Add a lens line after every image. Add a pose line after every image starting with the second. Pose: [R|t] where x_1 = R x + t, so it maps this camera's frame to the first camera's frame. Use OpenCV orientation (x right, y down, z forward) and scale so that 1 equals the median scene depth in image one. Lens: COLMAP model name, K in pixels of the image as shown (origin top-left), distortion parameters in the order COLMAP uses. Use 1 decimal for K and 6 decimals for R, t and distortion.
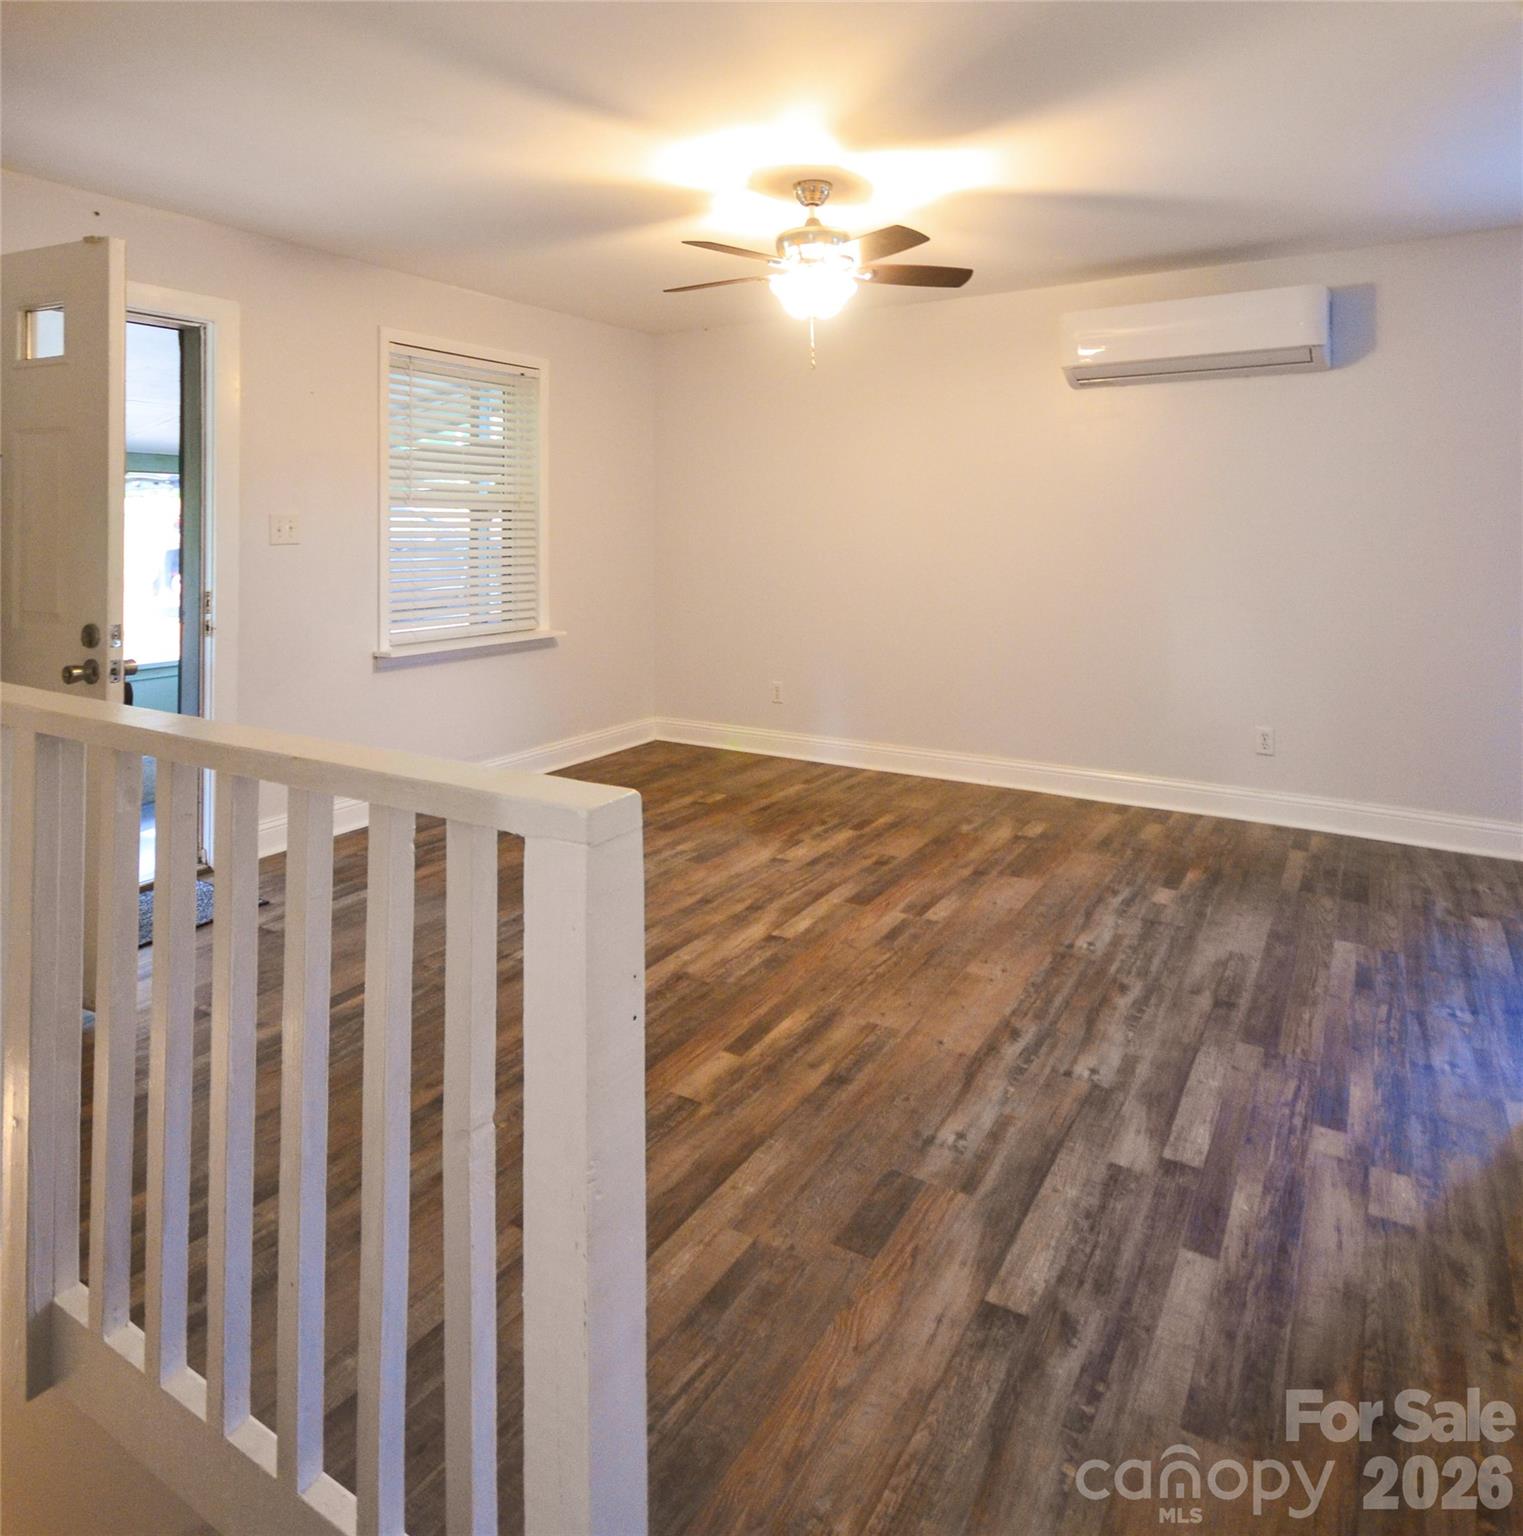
lens RADIAL K [[957.4, 0, 758.5], [0, 957.4, 764.5], [0, 0, 1]] dist [-0.005807, 0.001666]
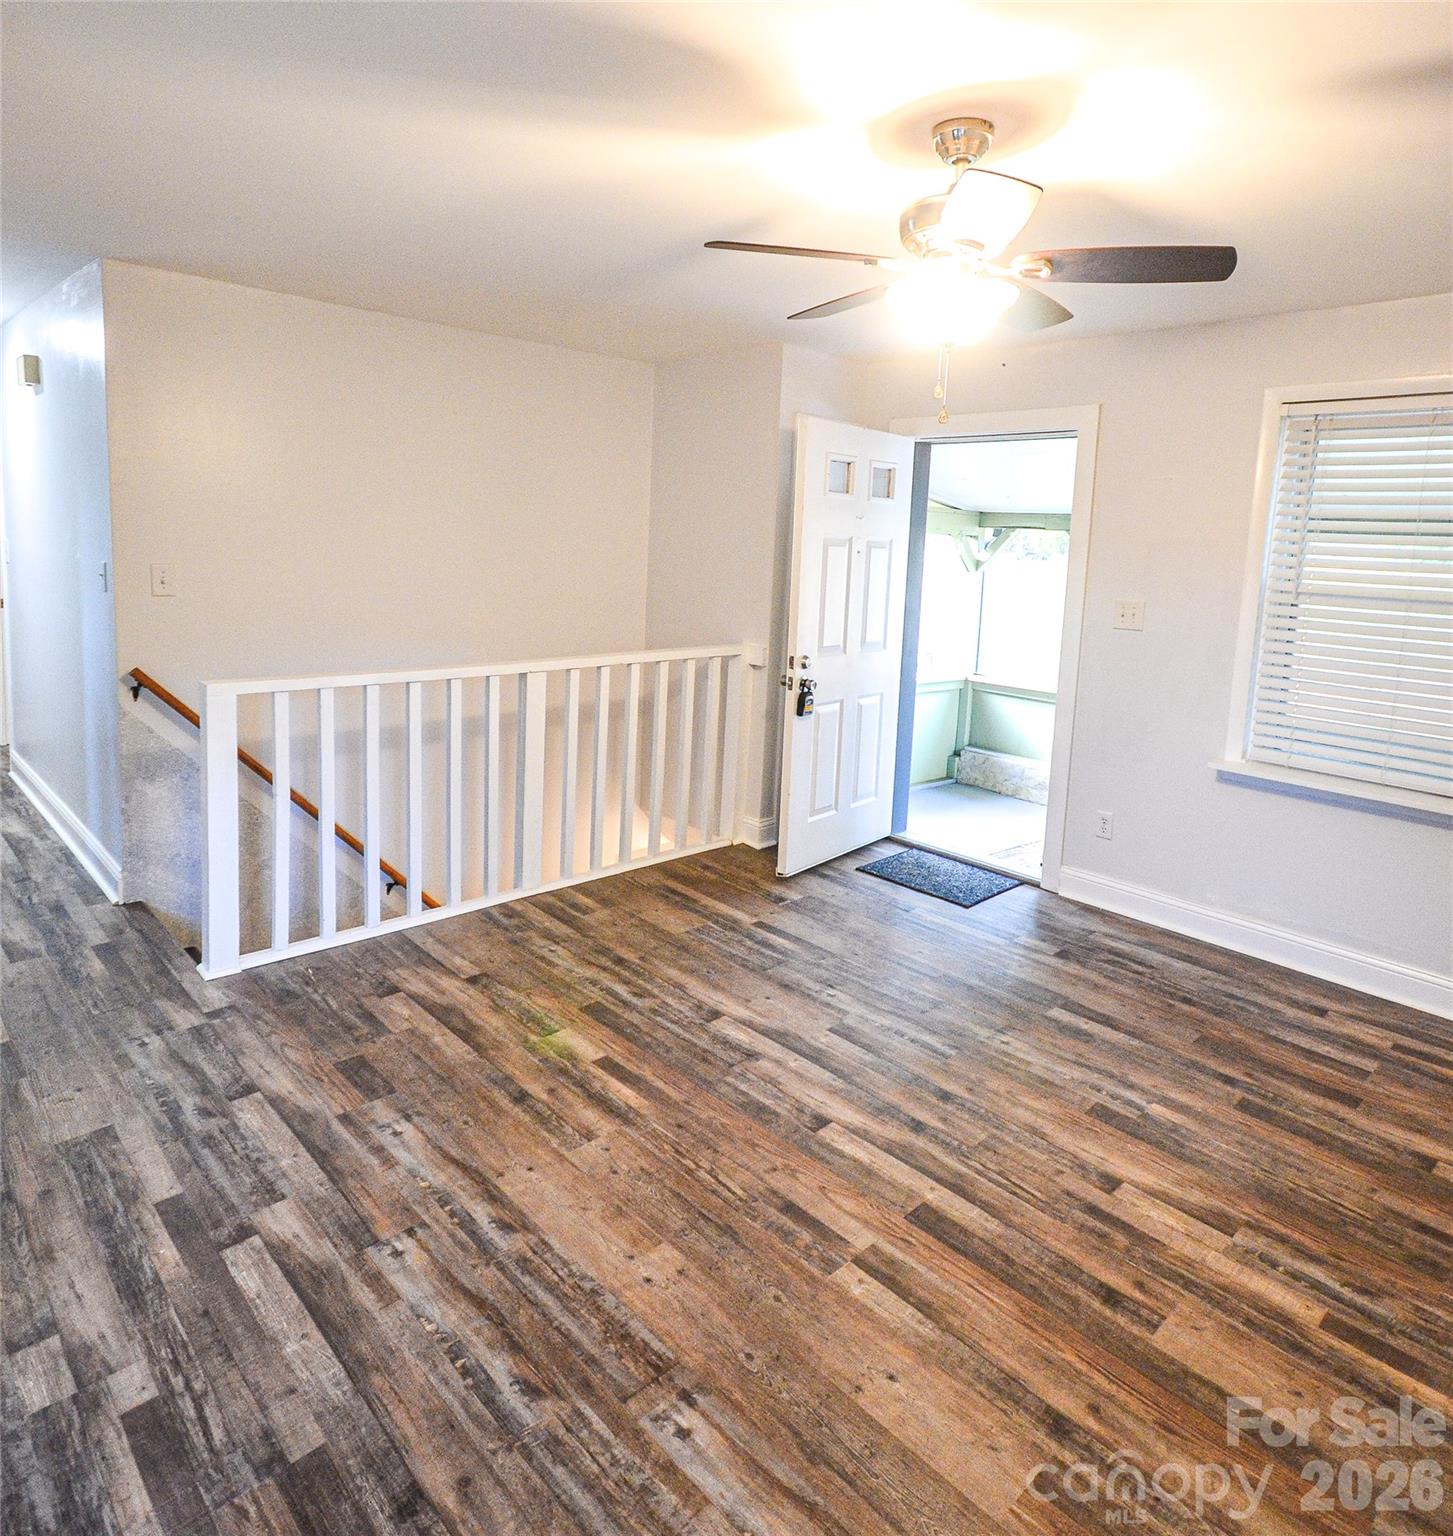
lens RADIAL K [[974.8, 0, 723.5], [0, 974.8, 770.0], [0, 0, 1]] dist [0.004882, -0.010331]
pose [[-0.257081, 0.224823, -0.939874, 1.133465], [-0.277598, 0.914394, 0.294658, -0.479563], [0.925661, 0.336658, -0.172663, 1.435600]]
